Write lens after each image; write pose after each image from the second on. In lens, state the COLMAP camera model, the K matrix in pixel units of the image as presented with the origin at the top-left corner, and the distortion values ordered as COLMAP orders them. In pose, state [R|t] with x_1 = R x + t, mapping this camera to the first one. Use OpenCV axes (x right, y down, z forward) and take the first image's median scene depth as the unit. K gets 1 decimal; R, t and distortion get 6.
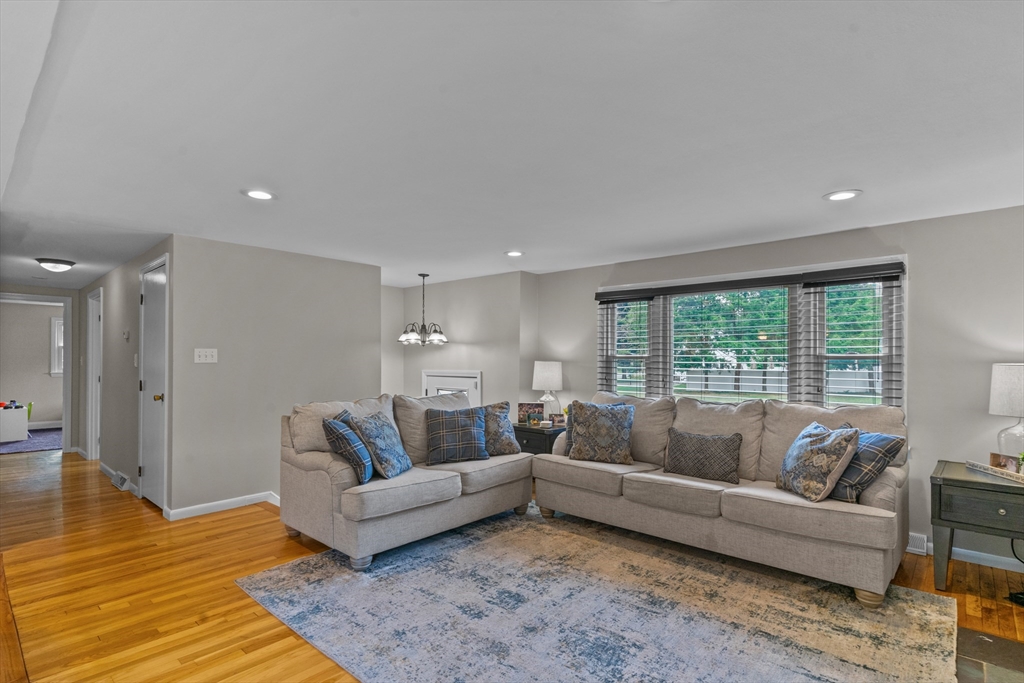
lens RADIAL K [[507.2, 0, 515.0], [0, 507.2, 357.9], [0, 0, 1]] dist [0.002012, 0.000100]
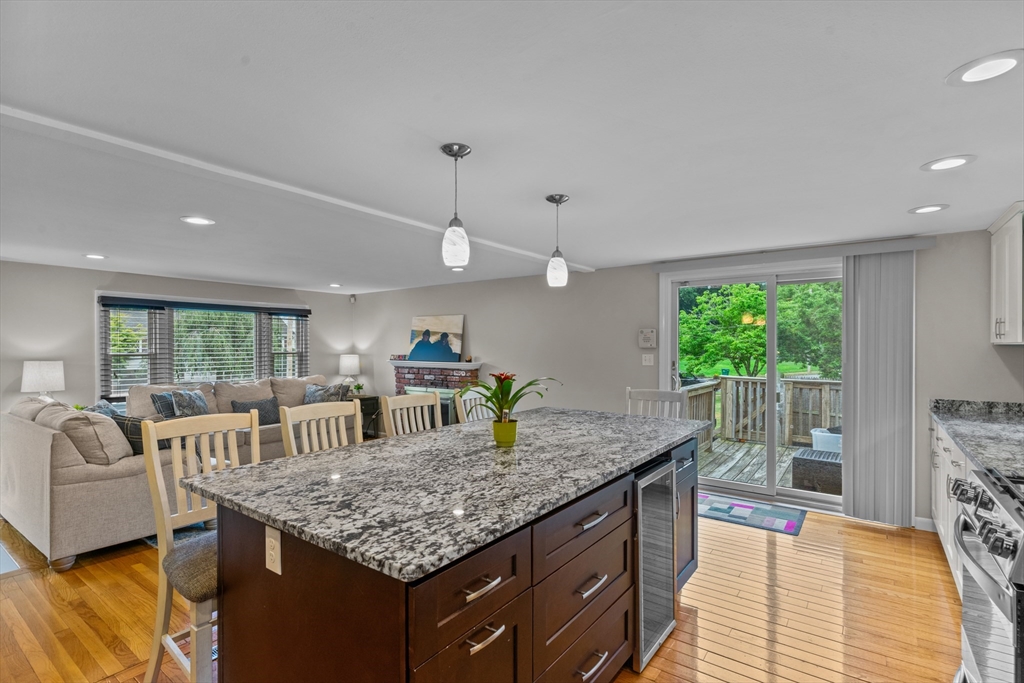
lens RADIAL K [[488.6, 0, 512.1], [0, 488.6, 346.2], [0, 0, 1]] dist [0.002822, -0.000014]
pose [[-0.099225, -0.002359, 0.995062, -1.228865], [-0.002319, 0.999995, 0.002140, -0.031760], [-0.995062, -0.002096, -0.099230, 0.297017]]
